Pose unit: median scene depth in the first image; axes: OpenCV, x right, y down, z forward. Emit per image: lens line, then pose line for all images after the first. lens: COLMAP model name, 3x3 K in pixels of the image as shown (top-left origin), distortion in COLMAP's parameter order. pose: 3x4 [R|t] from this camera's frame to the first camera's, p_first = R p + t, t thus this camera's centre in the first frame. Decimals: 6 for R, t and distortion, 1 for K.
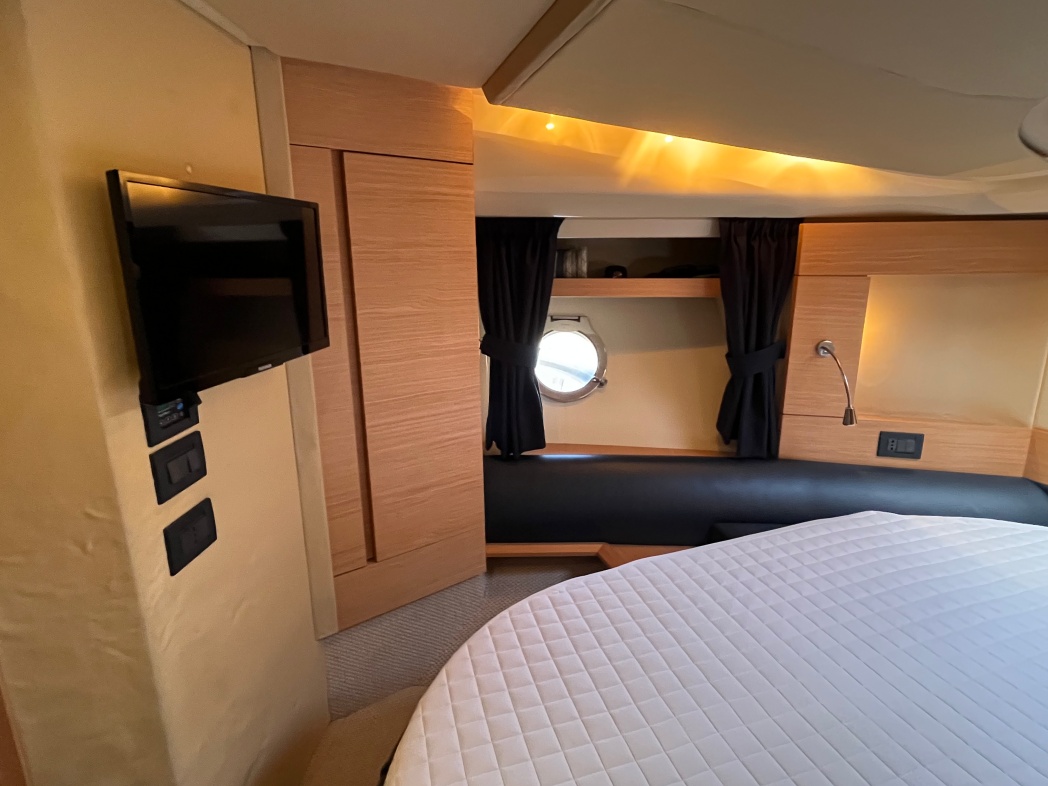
lens RADIAL K [[566.9, 0, 522.2], [0, 566.9, 394.1], [0, 0, 1]] dist [-0.002420, -0.000674]
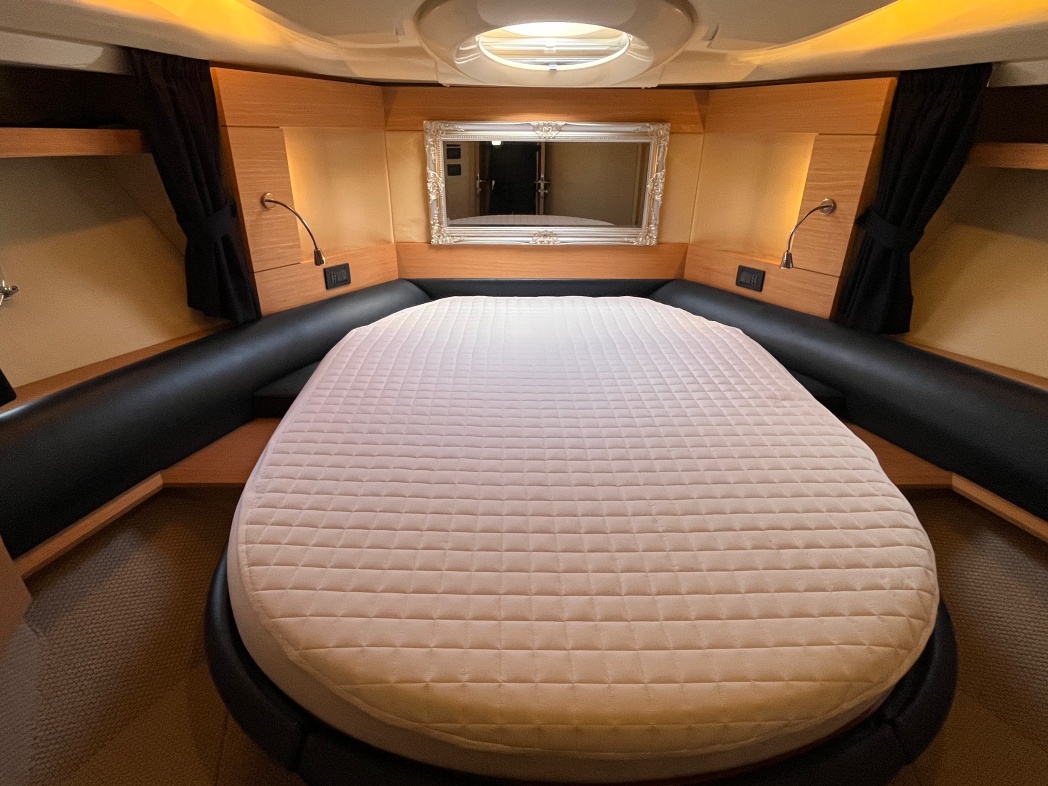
lens RADIAL K [[537.4, 0, 523.9], [0, 537.4, 392.8], [0, 0, 1]] dist [-0.000556, -0.000634]
pose [[0.286273, -0.404687, 0.868491, -0.350574], [0.211700, 0.910740, 0.354592, -0.008804], [-0.934468, 0.082350, 0.346393, 0.226035]]
